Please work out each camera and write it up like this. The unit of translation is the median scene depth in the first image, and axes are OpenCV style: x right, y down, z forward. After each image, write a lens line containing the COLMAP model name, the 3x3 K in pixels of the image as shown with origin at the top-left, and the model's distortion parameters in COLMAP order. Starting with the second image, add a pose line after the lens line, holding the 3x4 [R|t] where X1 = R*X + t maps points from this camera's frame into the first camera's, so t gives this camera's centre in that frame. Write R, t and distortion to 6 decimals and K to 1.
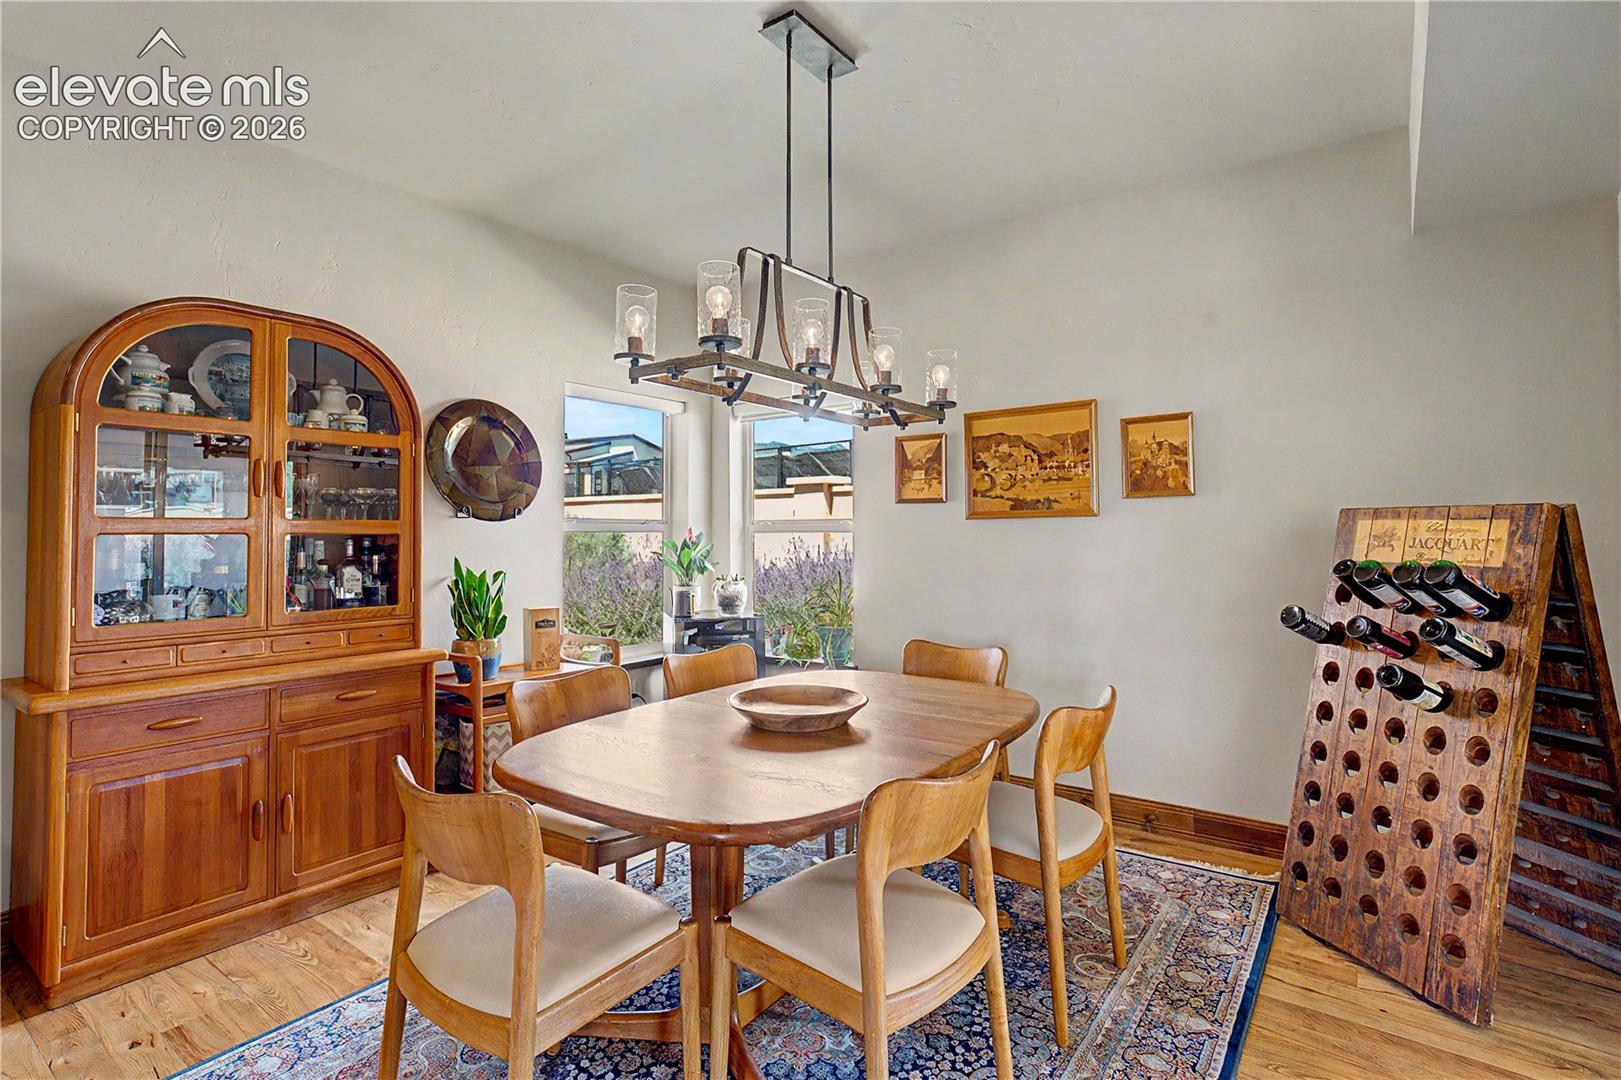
lens RADIAL K [[779.3, 0, 781.8], [0, 779.3, 537.8], [0, 0, 1]] dist [-0.005579, -0.000057]
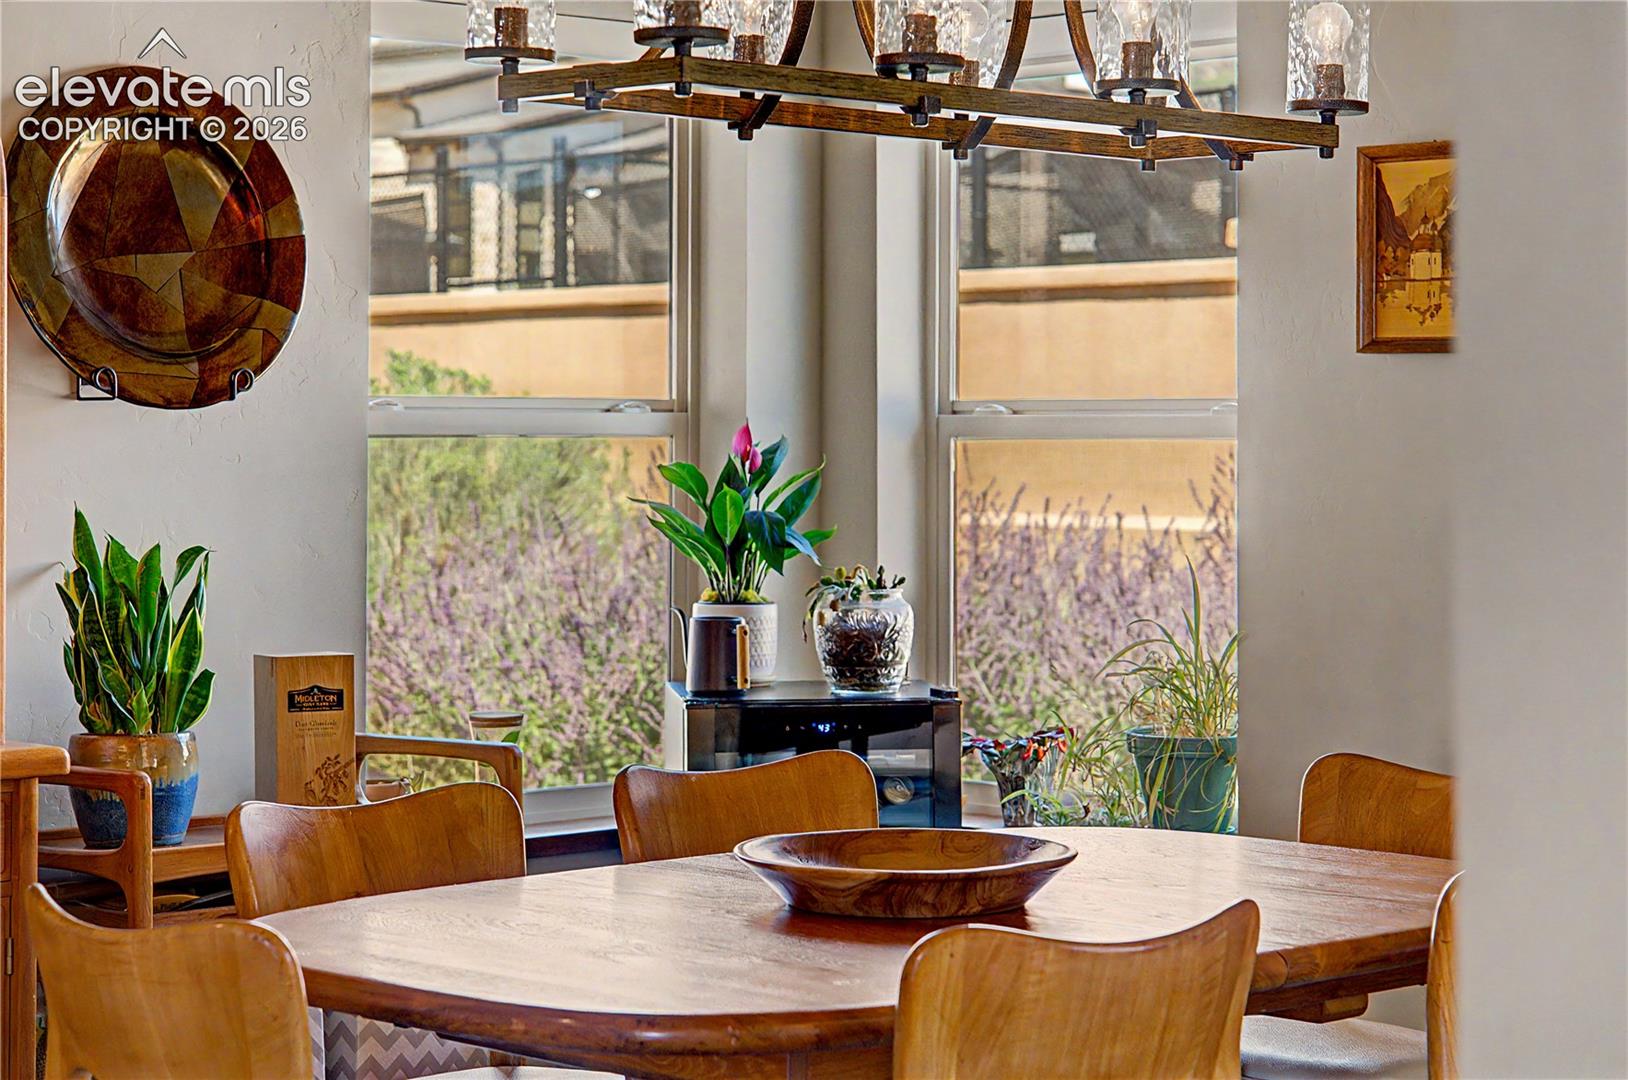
lens RADIAL K [[3432.7, 0, 811.8], [0, 3432.7, 536.9], [0, 0, 1]] dist [-0.036208, 0.000000]
pose [[0.988538, 0.006129, -0.150845, 0.162881], [-0.002211, 0.999656, 0.026128, -0.004479], [0.150953, -0.025496, 0.988212, -0.533871]]
